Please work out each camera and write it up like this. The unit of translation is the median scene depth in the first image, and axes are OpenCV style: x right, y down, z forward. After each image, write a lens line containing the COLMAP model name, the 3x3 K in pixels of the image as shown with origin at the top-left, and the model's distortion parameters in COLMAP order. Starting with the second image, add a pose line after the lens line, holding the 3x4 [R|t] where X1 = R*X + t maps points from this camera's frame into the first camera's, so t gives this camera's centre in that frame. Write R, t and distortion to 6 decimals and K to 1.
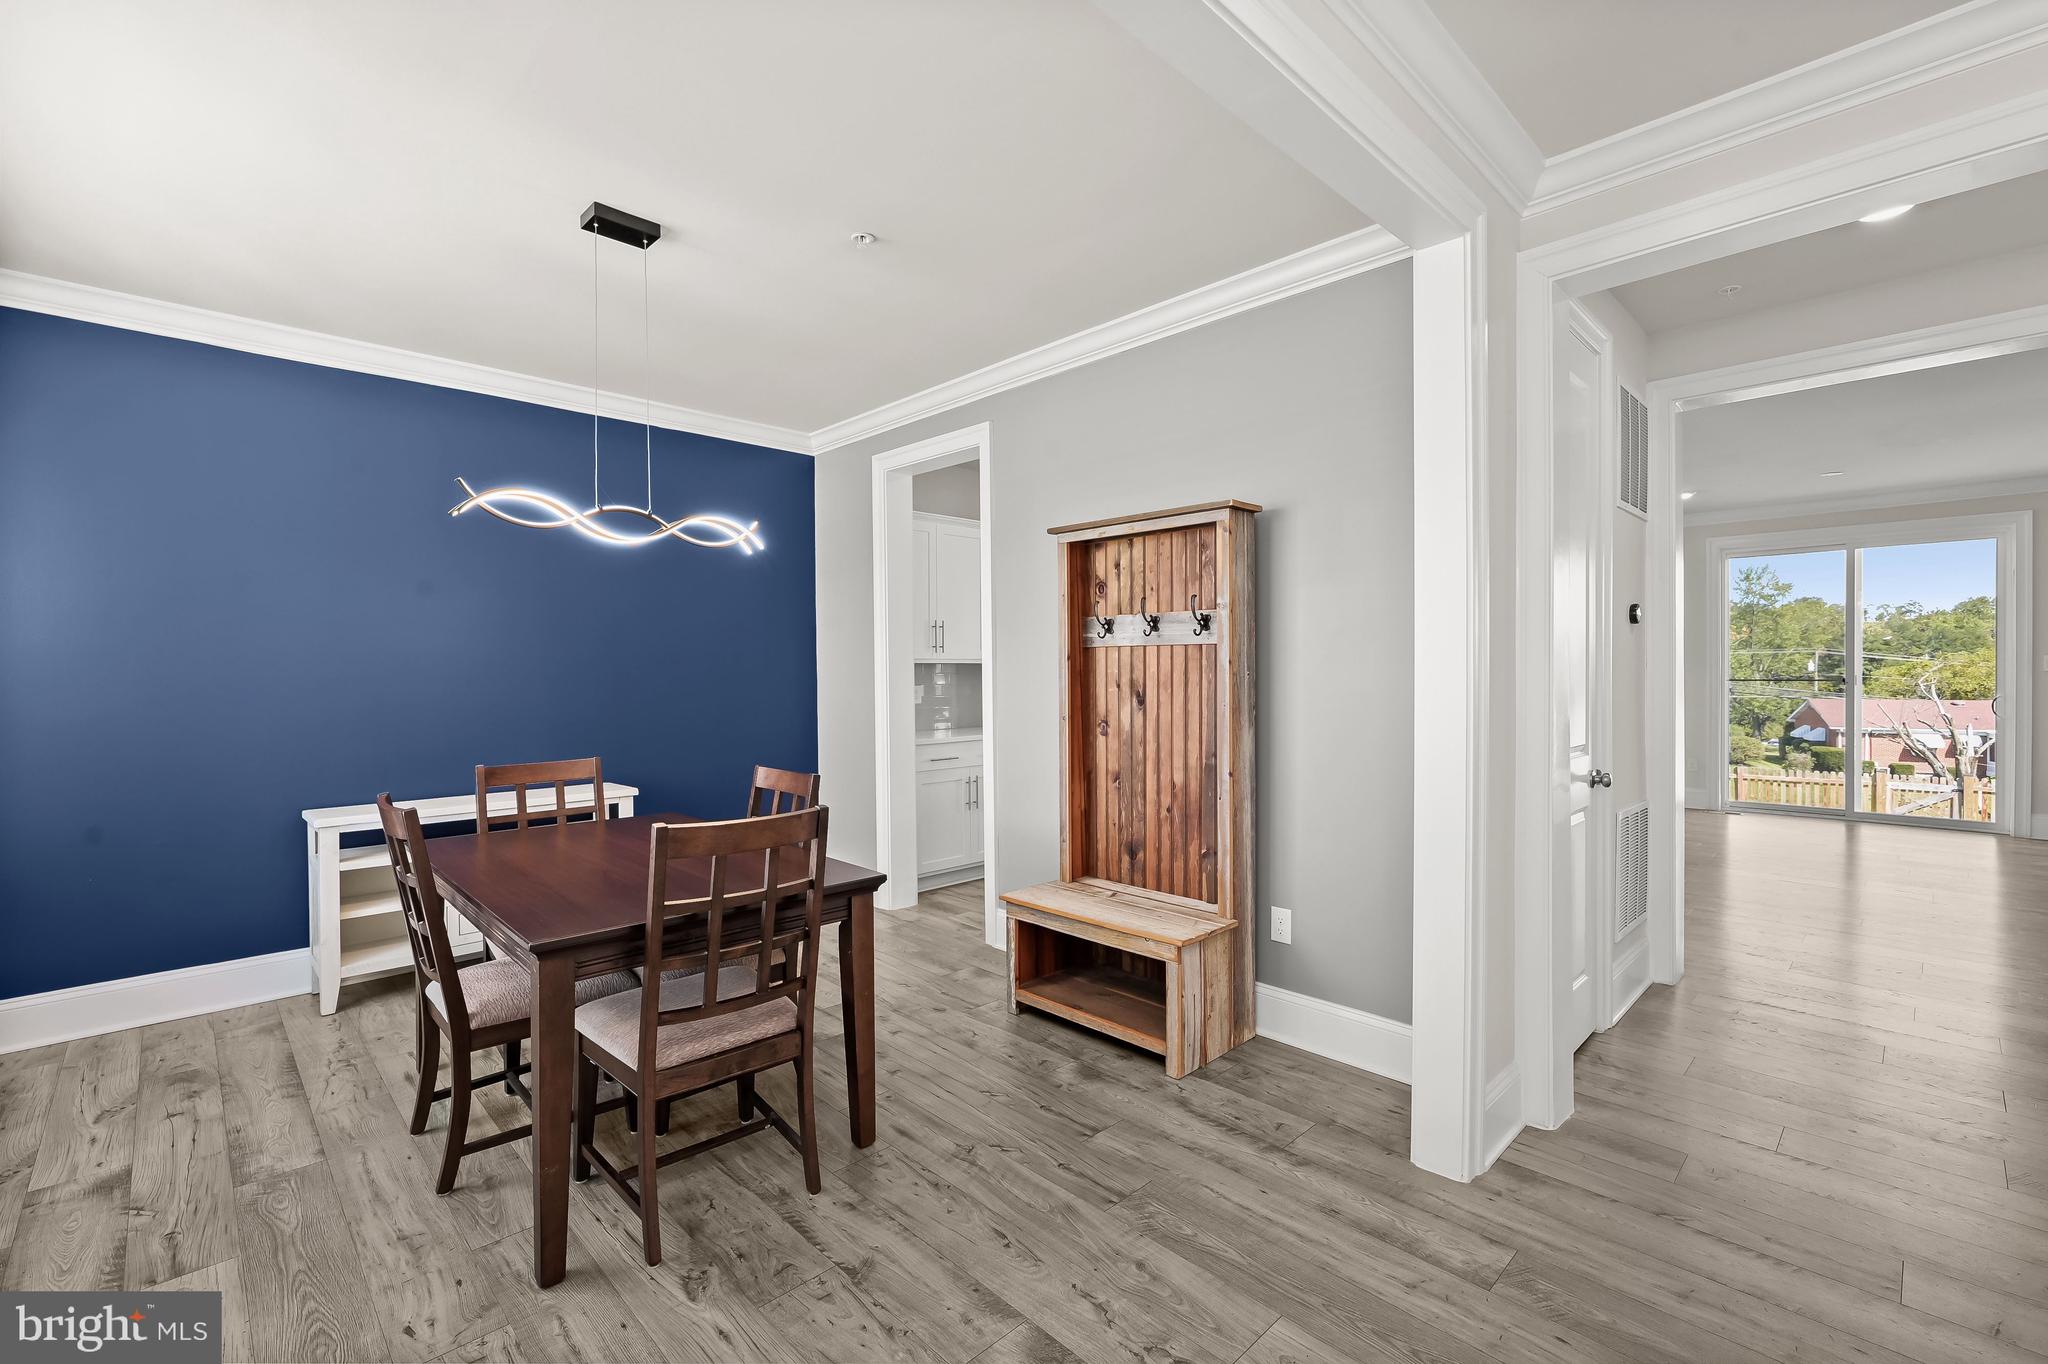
lens RADIAL K [[883.2, 0, 1031.8], [0, 883.2, 679.1], [0, 0, 1]] dist [0.001093, -0.000002]
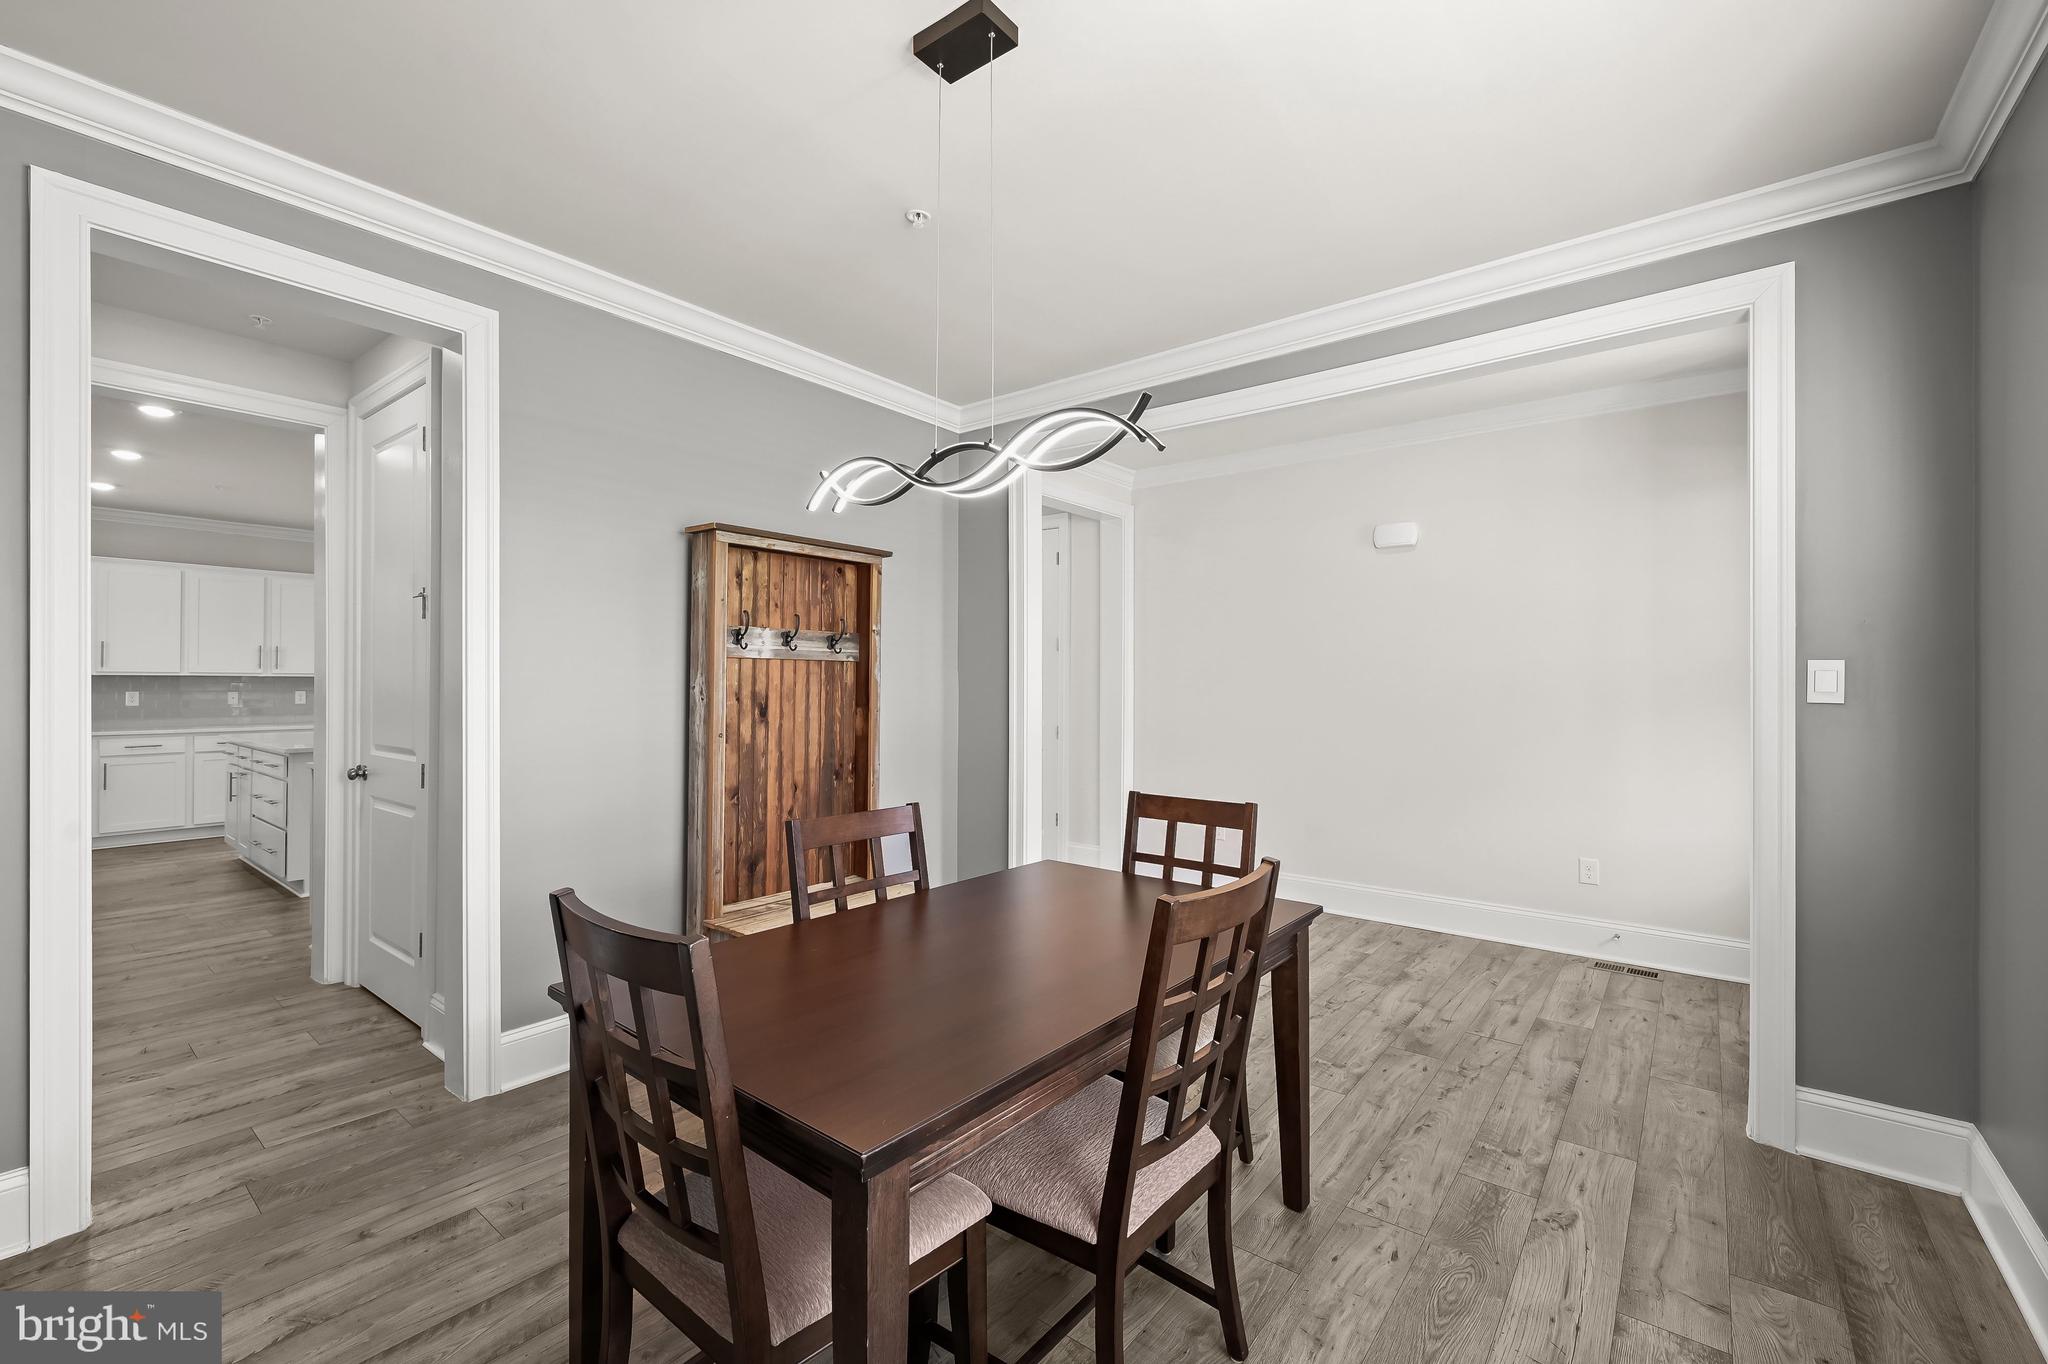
lens RADIAL K [[850.5, 0, 1028.7], [0, 850.5, 678.2], [0, 0, 1]] dist [0.000304, 0.000041]
pose [[-0.125402, 0.010062, 0.992055, -0.977398], [0.008677, 0.999921, -0.009044, -0.003872], [-0.992068, 0.007474, -0.125479, 0.897052]]
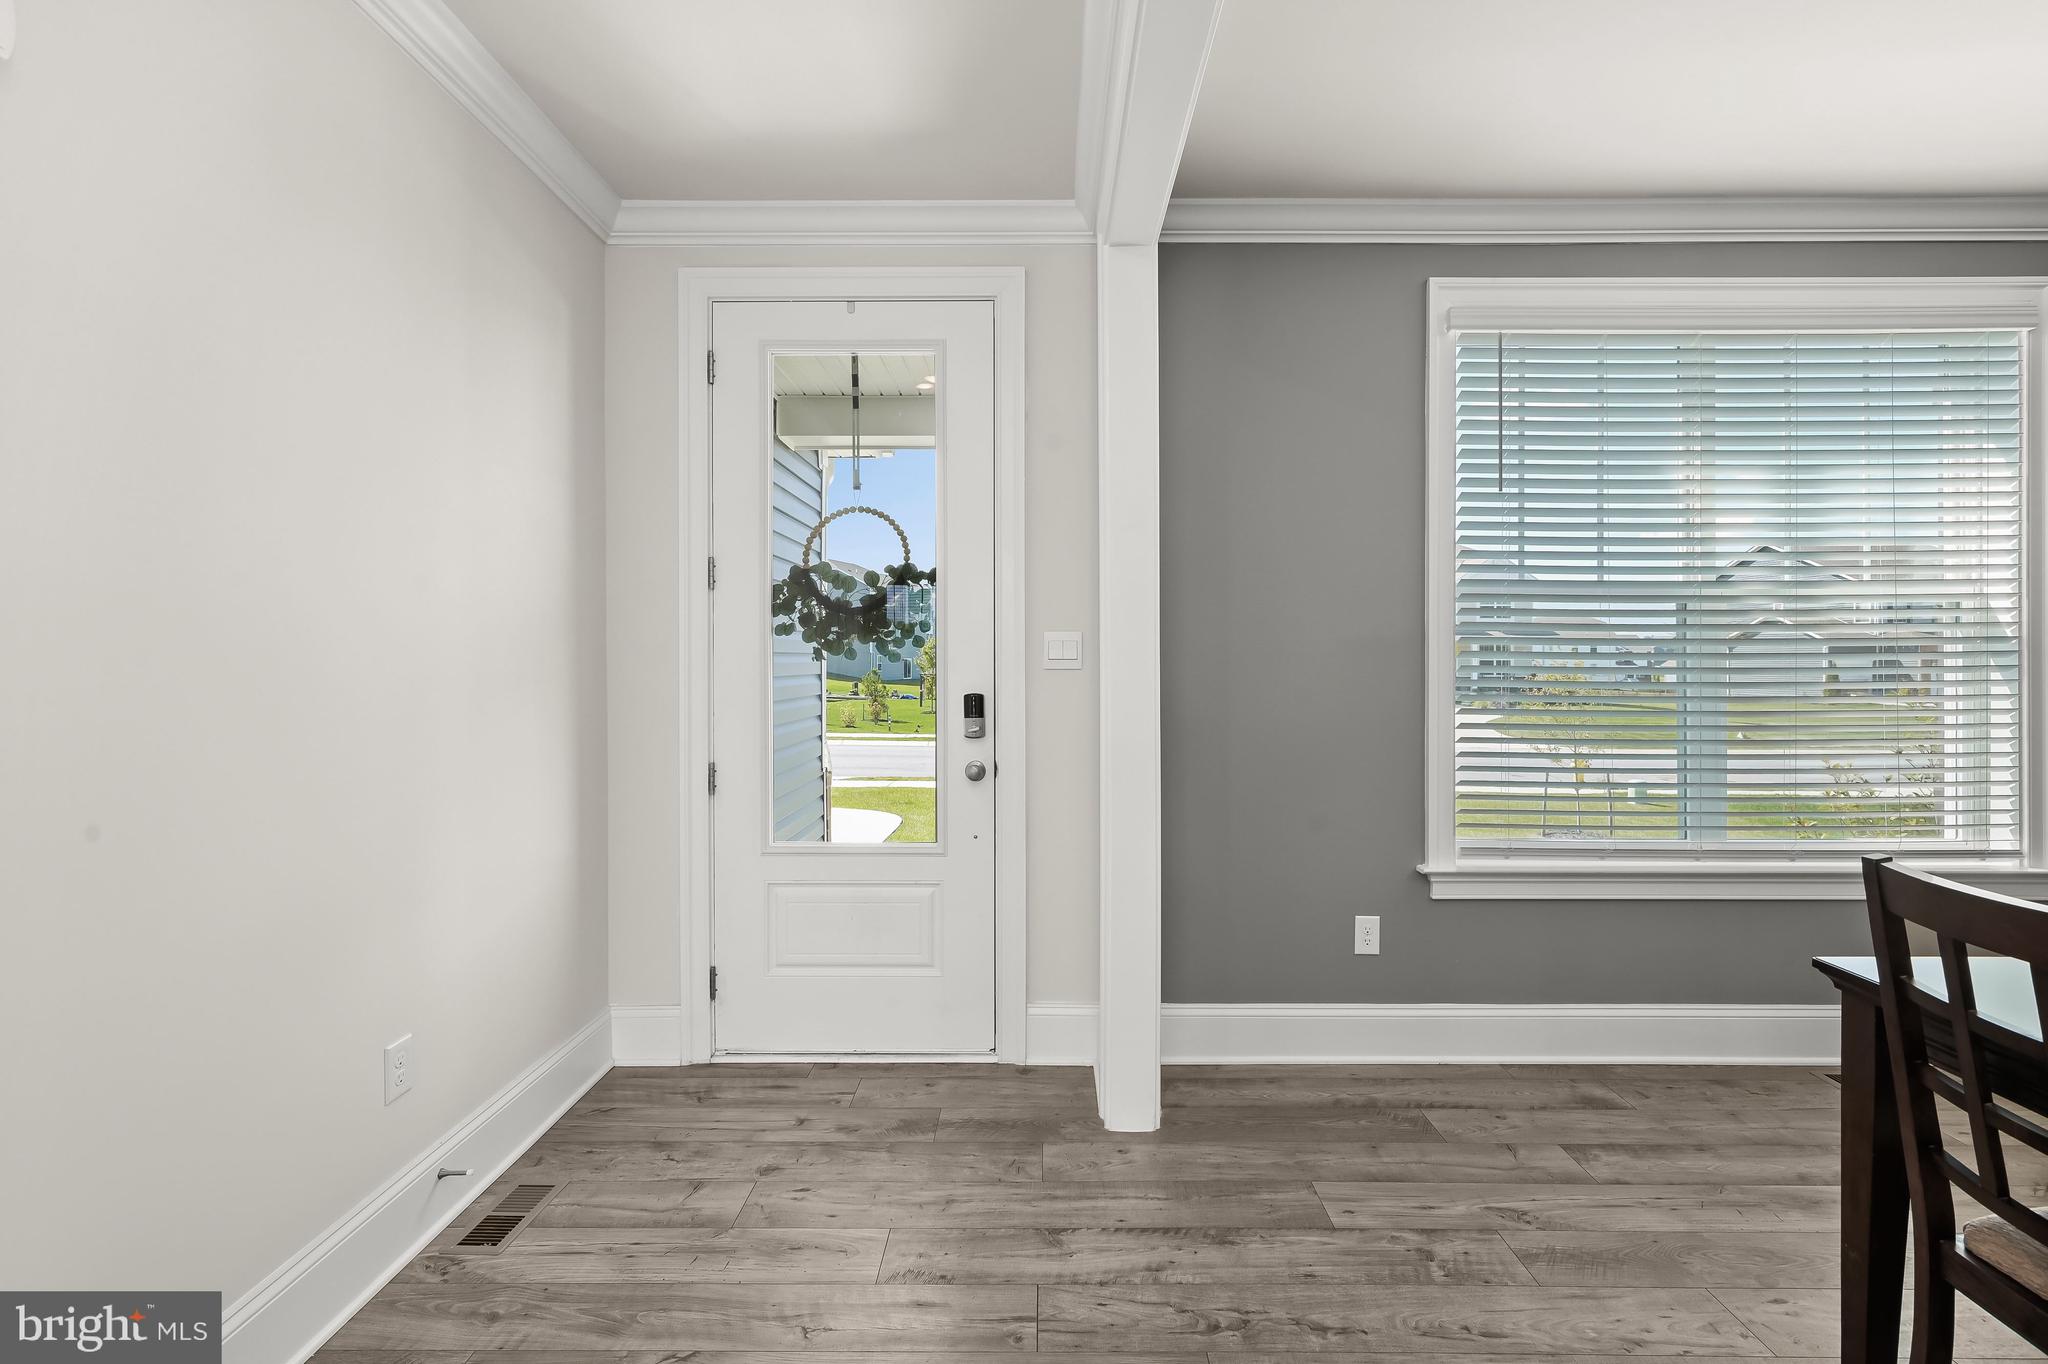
lens RADIAL K [[932.1, 0, 1032.1], [0, 932.1, 661.9], [0, 0, 1]] dist [-0.000493, 0.000314]
pose [[-0.705354, 0.009402, -0.708793, 0.353879], [-0.001742, 0.999886, 0.014996, -0.000291], [0.708853, 0.011812, -0.705257, 0.635637]]
